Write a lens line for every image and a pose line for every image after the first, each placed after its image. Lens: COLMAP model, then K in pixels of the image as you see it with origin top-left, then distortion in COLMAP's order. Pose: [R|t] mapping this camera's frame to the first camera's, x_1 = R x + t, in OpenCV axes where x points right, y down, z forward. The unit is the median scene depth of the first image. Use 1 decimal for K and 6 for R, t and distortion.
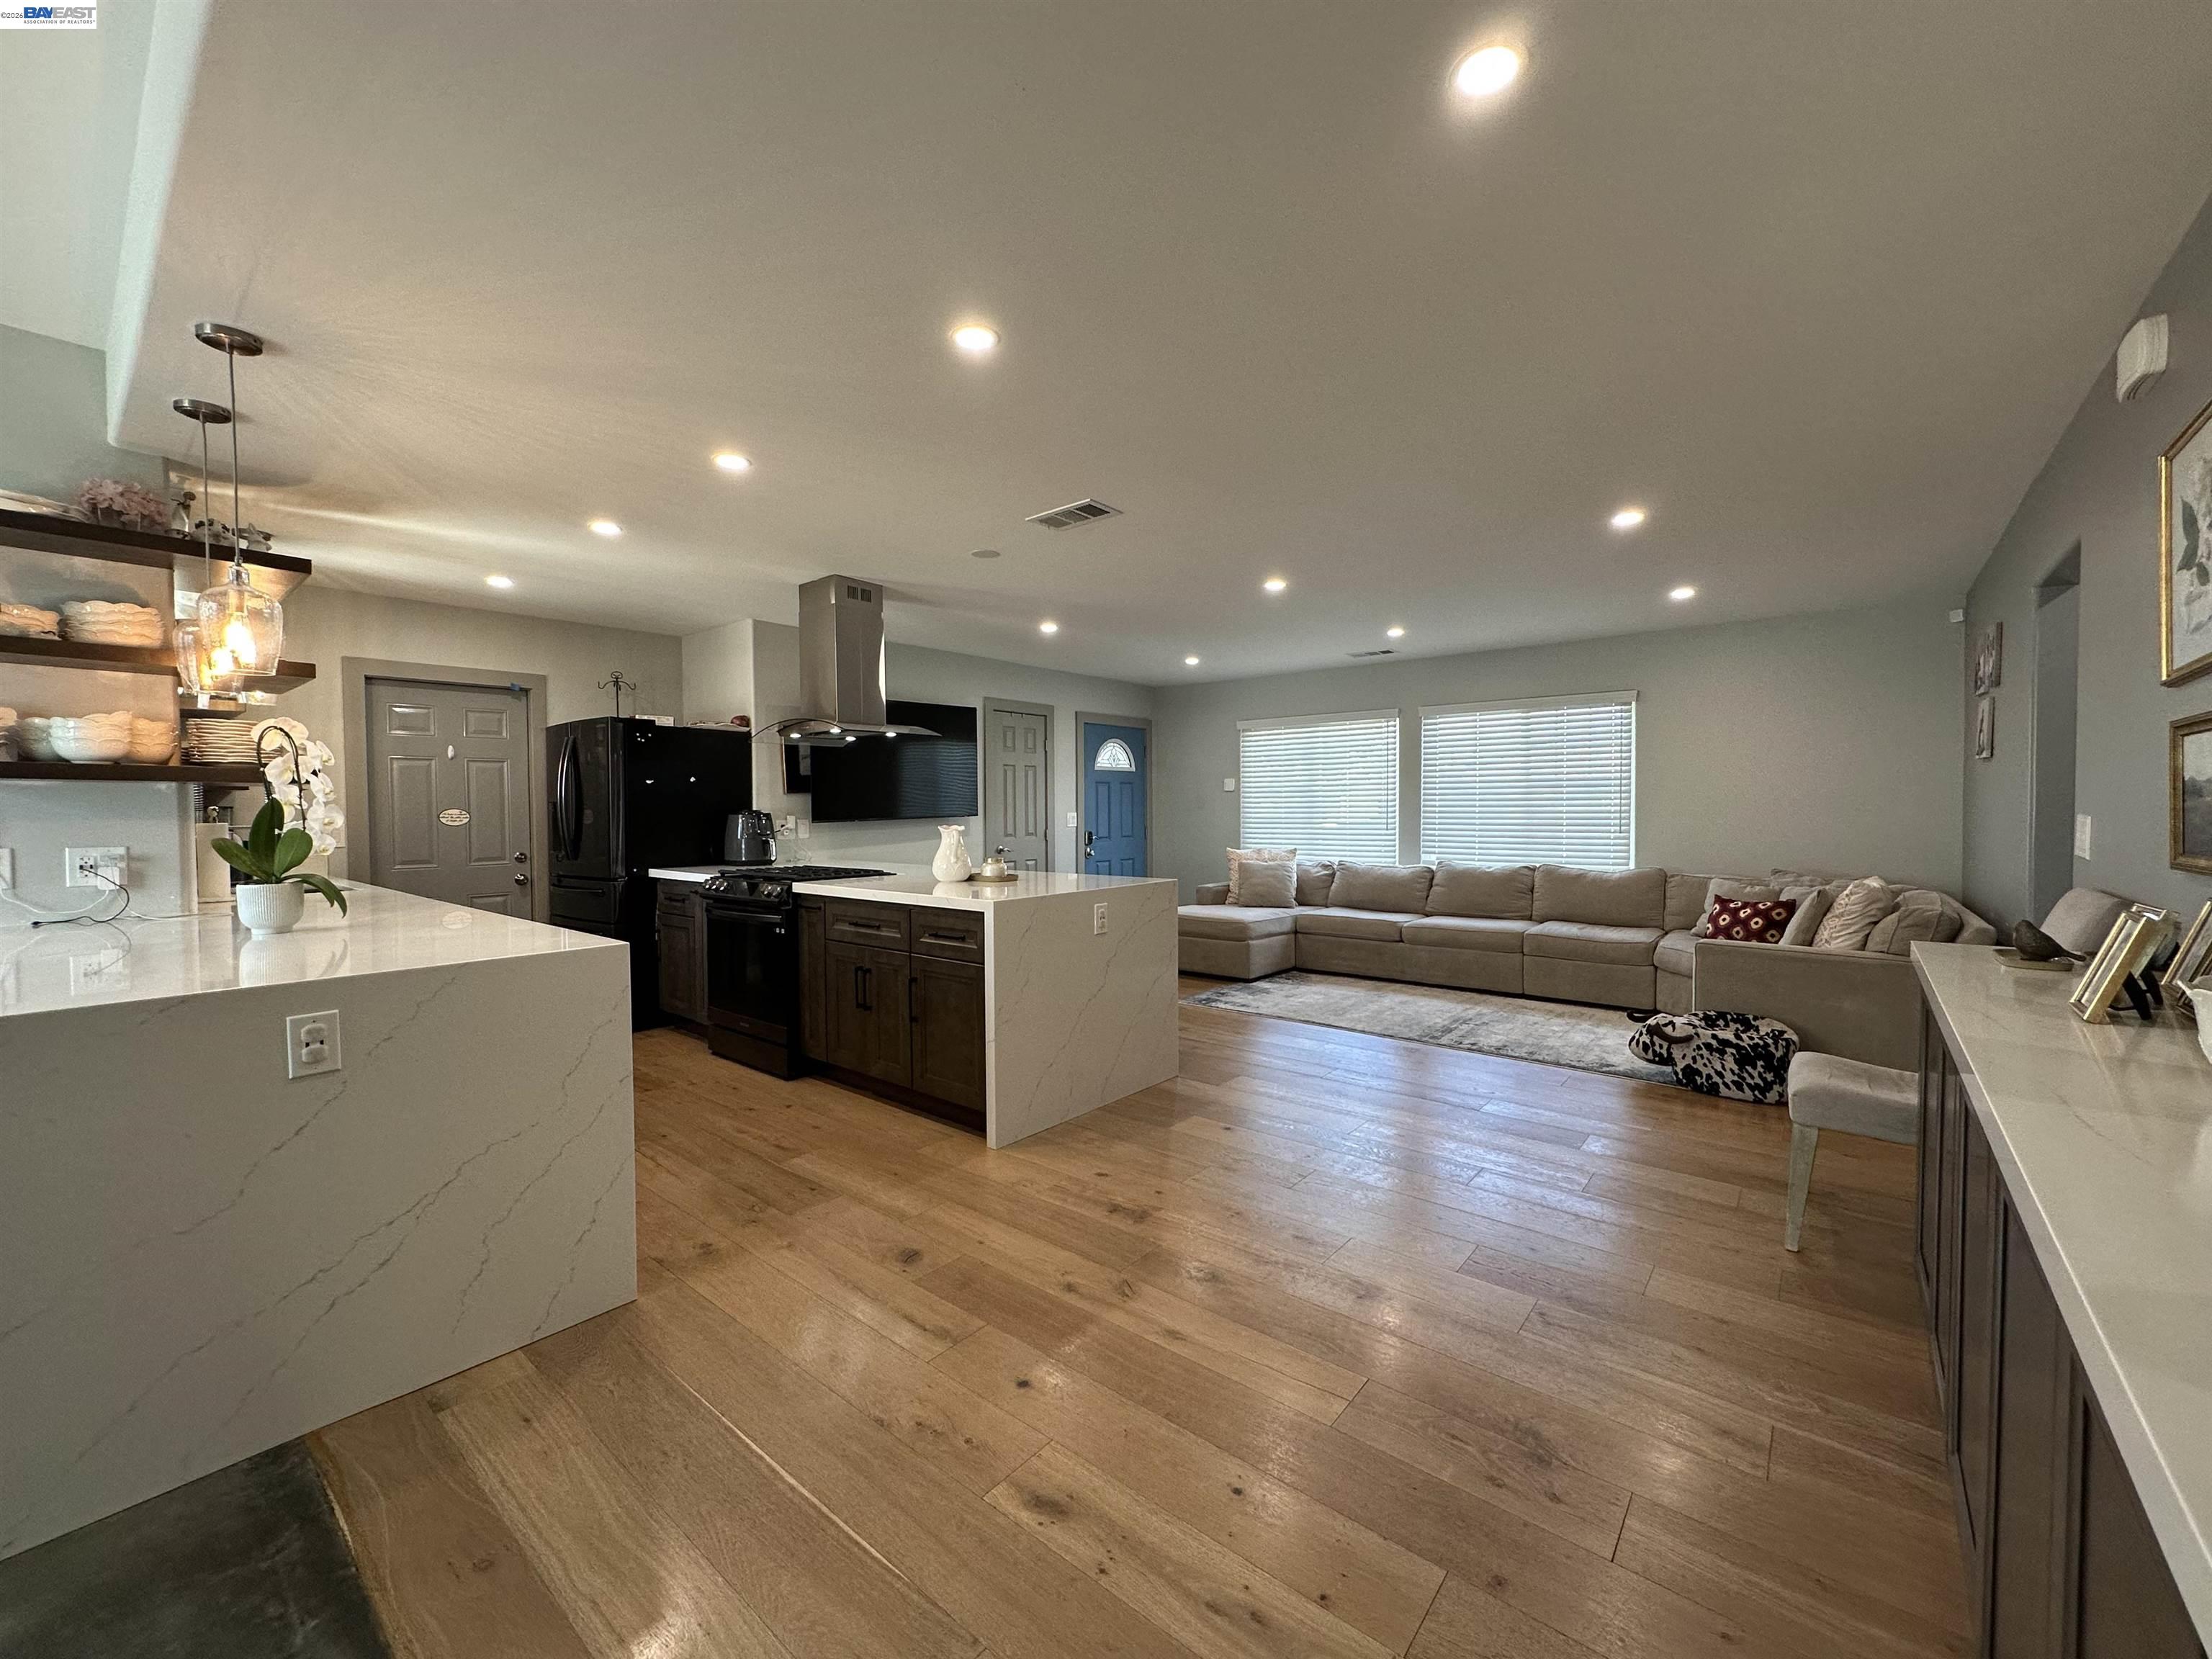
lens RADIAL K [[881.9, 0, 1103.7], [0, 881.9, 828.1], [0, 0, 1]] dist [-0.000804, -0.000022]
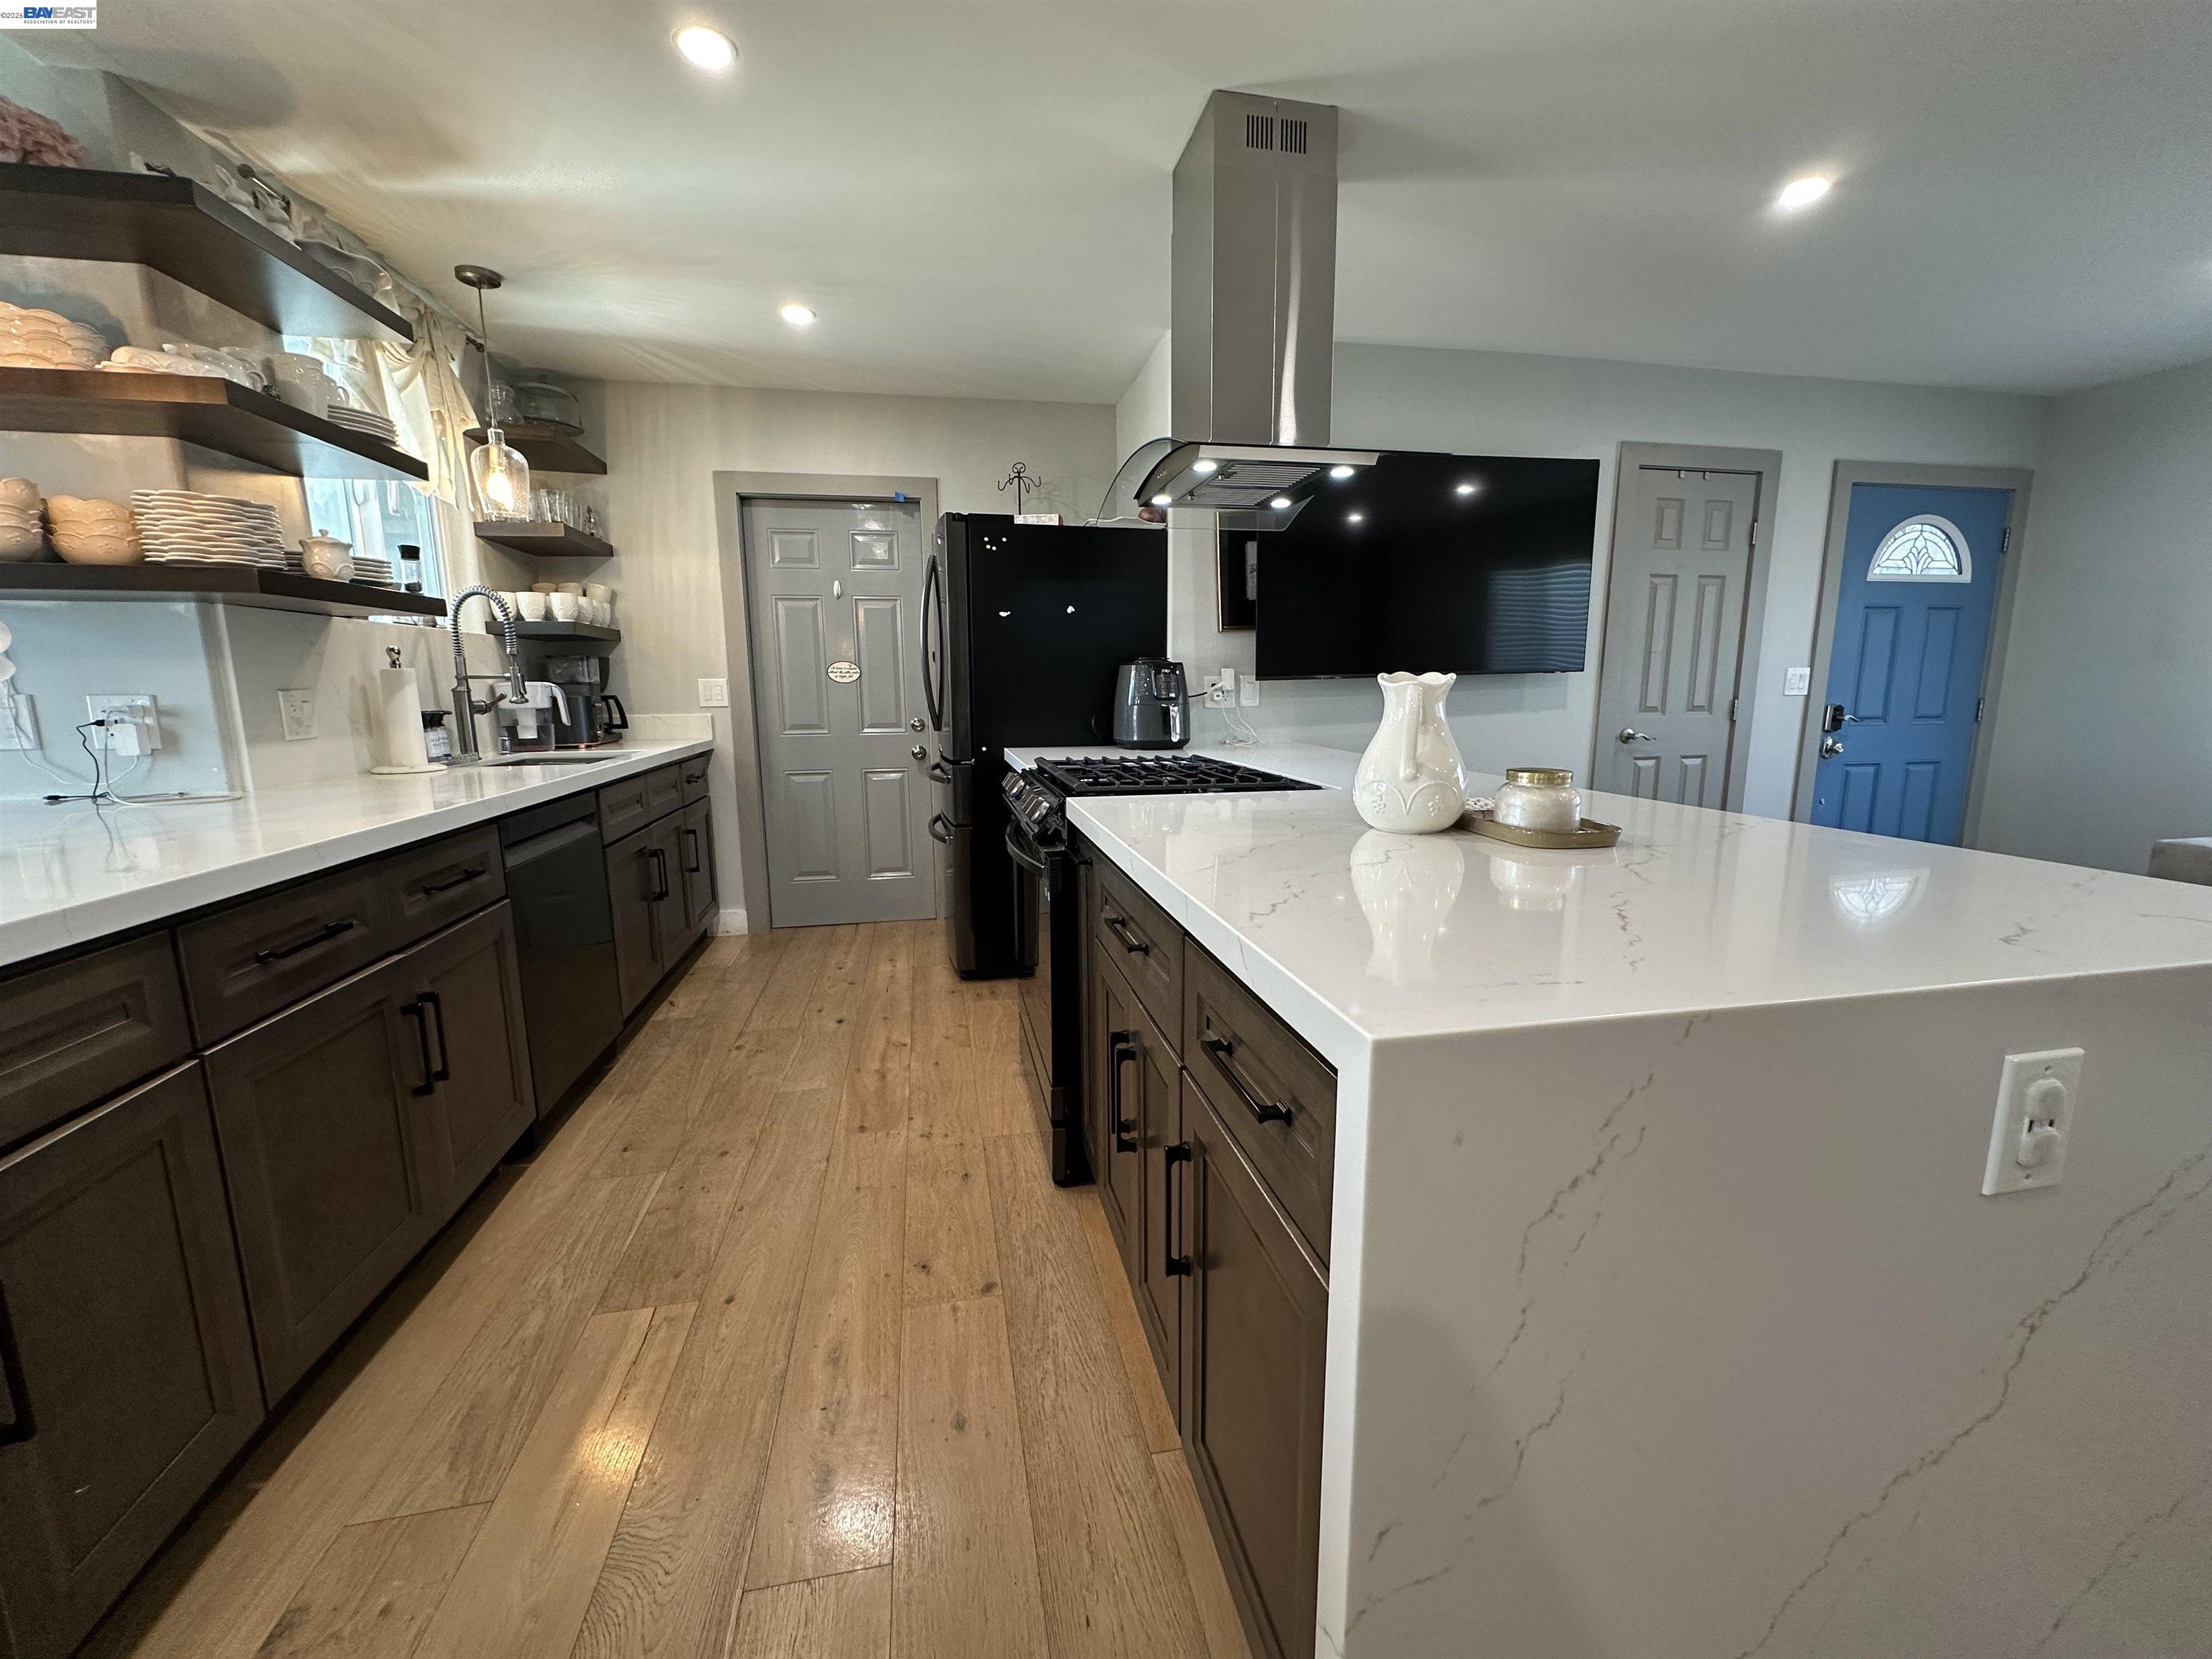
lens RADIAL K [[887.4, 0, 1105.6], [0, 887.4, 828.2], [0, 0, 1]] dist [-0.000928, 0.000306]
pose [[0.780621, 0.102037, -0.616620, -0.035362], [-0.013189, 0.989053, 0.146969, 0.006675], [0.624866, -0.106595, 0.773421, 0.510245]]
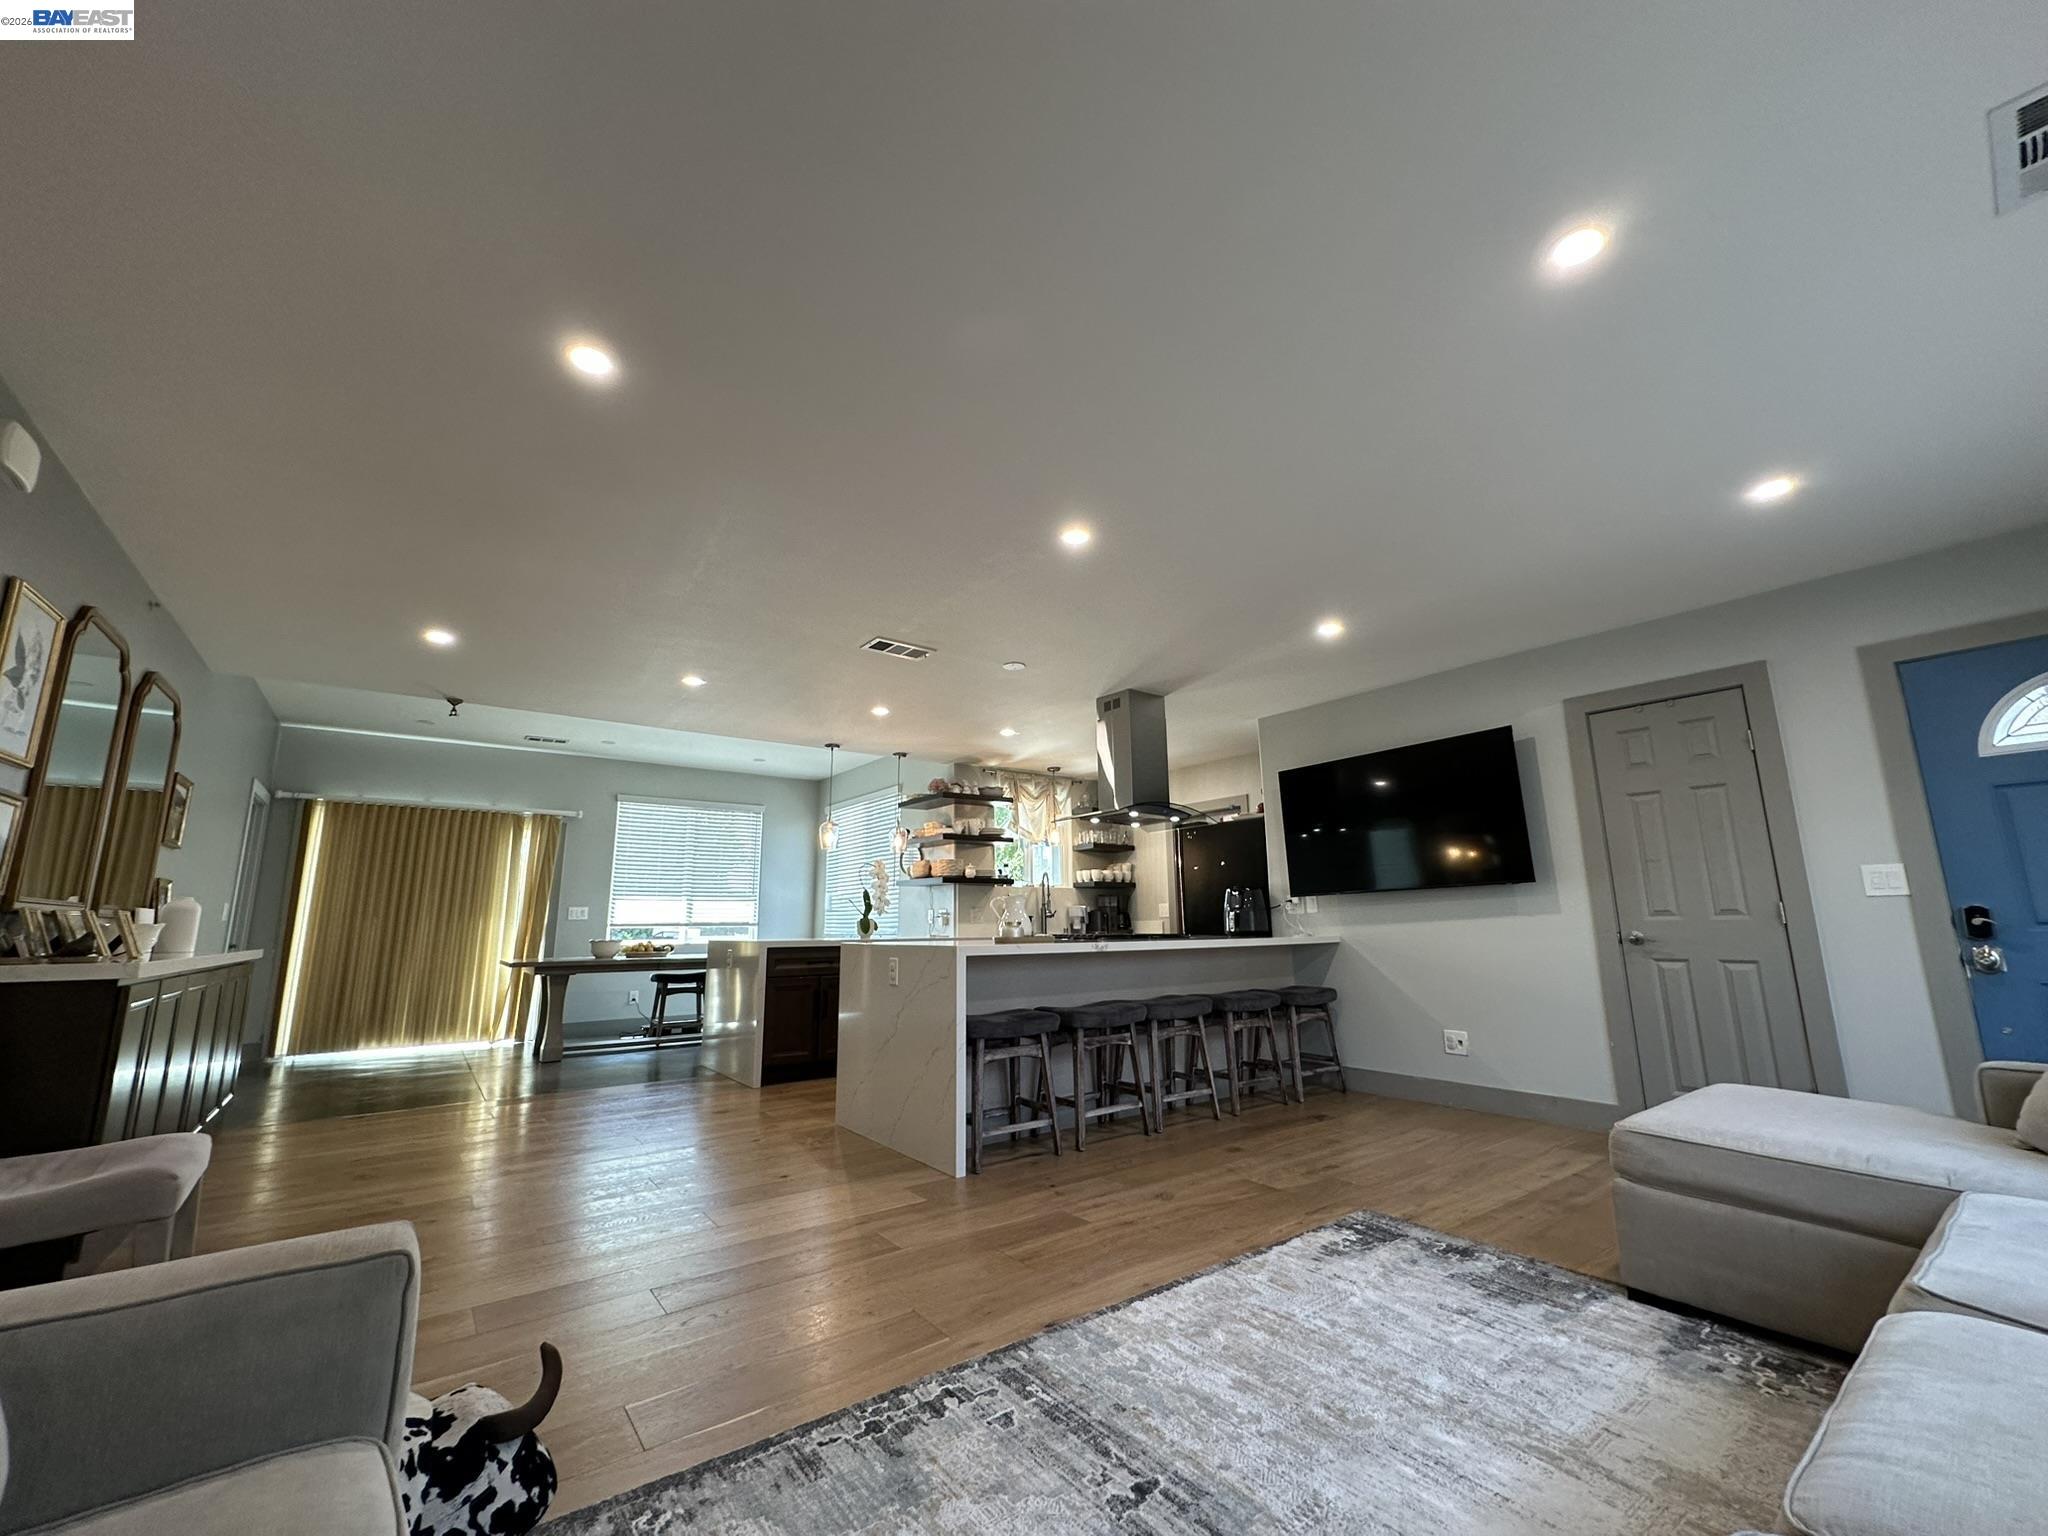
lens RADIAL K [[816.6, 0, 1021.9], [0, 816.6, 766.7], [0, 0, 1]] dist [-0.000804, -0.000022]
pose [[-0.230701, -0.178341, -0.956542, 0.727442], [-0.012413, 0.983519, -0.180377, 0.021737], [0.972946, -0.029739, -0.229112, 1.008365]]
